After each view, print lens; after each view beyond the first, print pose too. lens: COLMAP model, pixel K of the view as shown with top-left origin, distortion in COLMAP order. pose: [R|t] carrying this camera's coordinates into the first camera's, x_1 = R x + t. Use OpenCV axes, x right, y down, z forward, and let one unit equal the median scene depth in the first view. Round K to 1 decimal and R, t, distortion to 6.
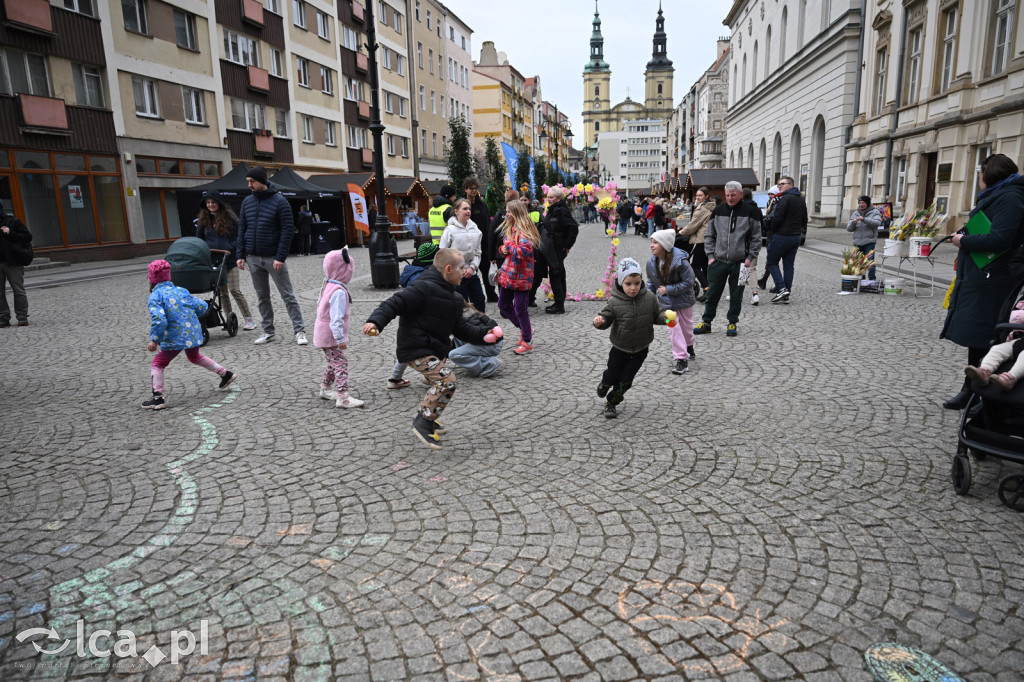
lens RADIAL K [[676.9, 0, 508.8], [0, 676.9, 346.2], [0, 0, 1]] dist [0.002483, -0.004321]
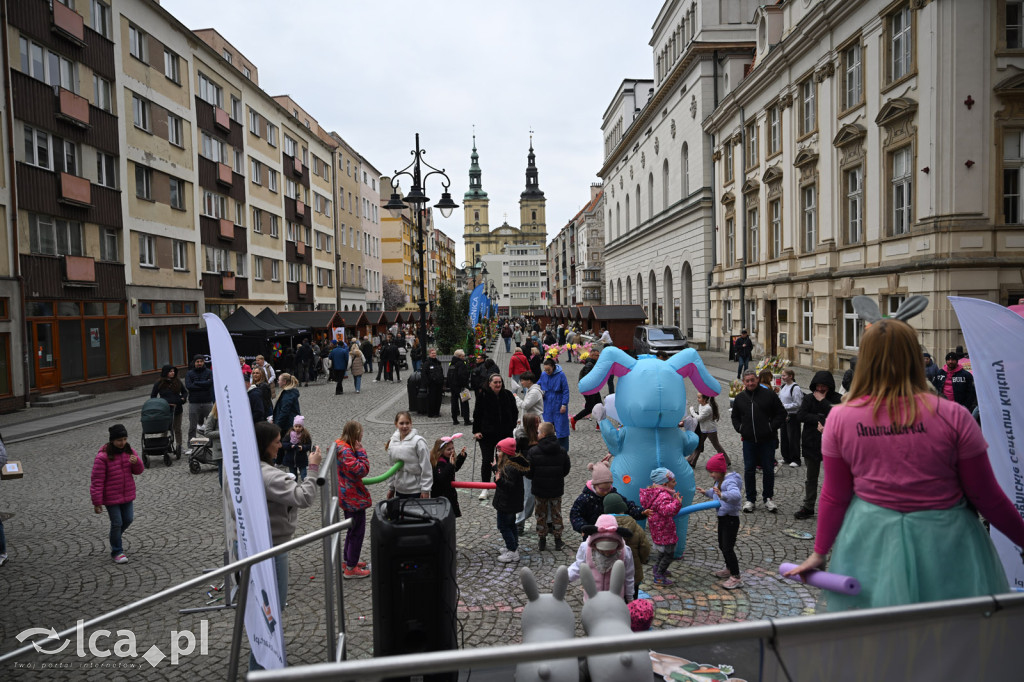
lens RADIAL K [[676.9, 0, 498.6], [0, 676.9, 348.8], [0, 0, 1]] dist [0.002483, -0.004321]
pose [[0.986490, -0.010877, 0.163460, -0.127334], [0.036717, 0.987089, -0.155910, 0.002800], [-0.159654, 0.159805, 0.974152, -0.199368]]
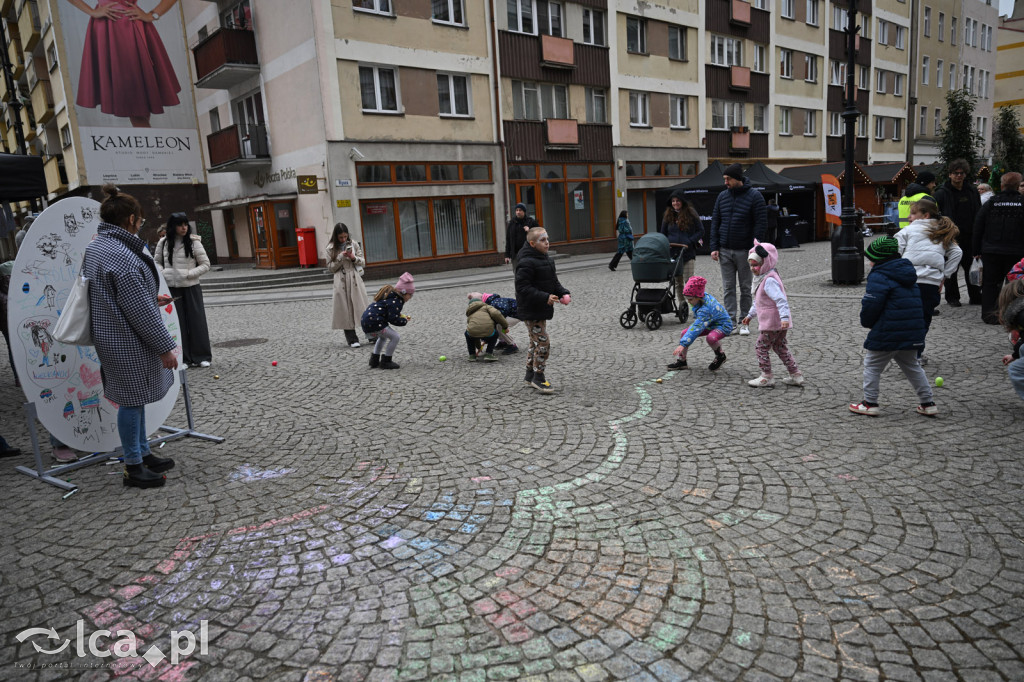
lens RADIAL K [[676.9, 0, 525.2], [0, 676.9, 338.6], [0, 0, 1]] dist [0.002483, -0.004321]
pose [[0.800820, 0.080723, -0.593440, 0.013008], [-0.082142, 0.996315, 0.024677, 0.001539], [0.593246, 0.028984, 0.804499, -0.010586]]
